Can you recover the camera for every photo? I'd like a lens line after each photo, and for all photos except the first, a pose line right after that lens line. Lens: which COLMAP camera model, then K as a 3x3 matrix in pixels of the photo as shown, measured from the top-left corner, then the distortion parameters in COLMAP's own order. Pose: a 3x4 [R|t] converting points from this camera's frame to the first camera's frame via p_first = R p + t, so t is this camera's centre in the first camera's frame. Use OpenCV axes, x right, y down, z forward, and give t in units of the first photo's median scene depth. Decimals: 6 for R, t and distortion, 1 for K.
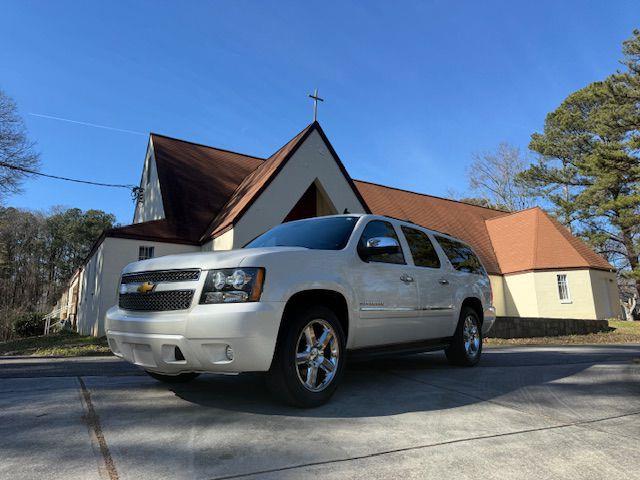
lens RADIAL K [[457.8, 0, 319.9], [0, 457.8, 233.7], [0, 0, 1]] dist [0.087033, -0.109194]
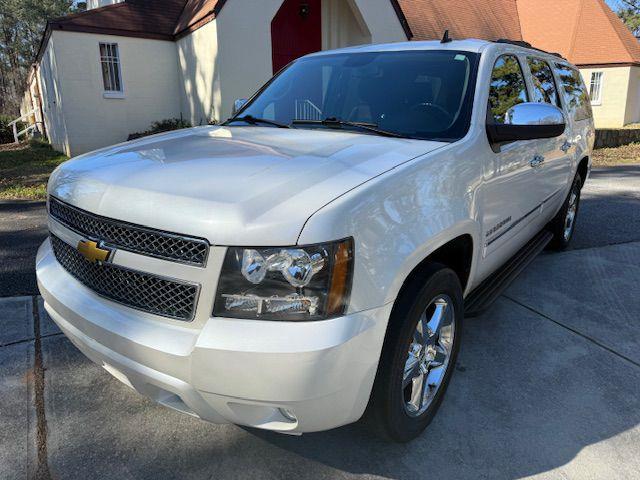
lens RADIAL K [[457.4, 0, 316.8], [0, 457.4, 239.6], [0, 0, 1]] dist [0.086970, -0.105309]
pose [[0.999804, -0.002553, 0.019642, -0.040295], [-0.006492, 0.894622, 0.446776, -0.029360], [-0.018713, -0.446816, 0.894430, 0.149493]]
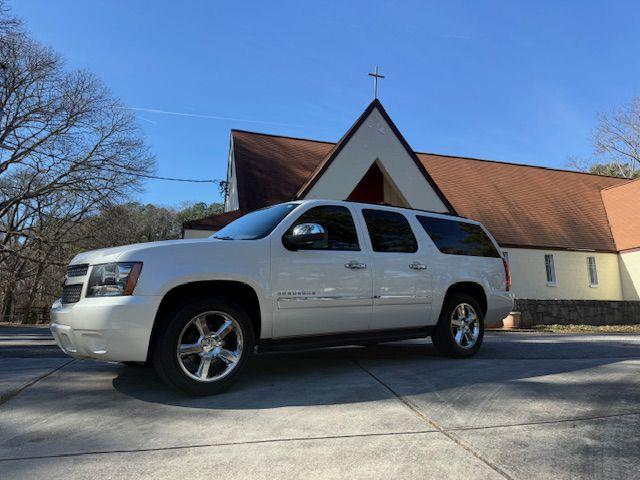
lens RADIAL K [[457.8, 0, 319.9], [0, 457.8, 233.7], [0, 0, 1]] dist [0.087033, -0.109194]
pose [[0.964749, -0.039997, -0.260113, 0.131556], [0.049763, 0.998278, 0.031064, -0.000281], [0.258423, -0.042913, 0.965078, 0.025818]]
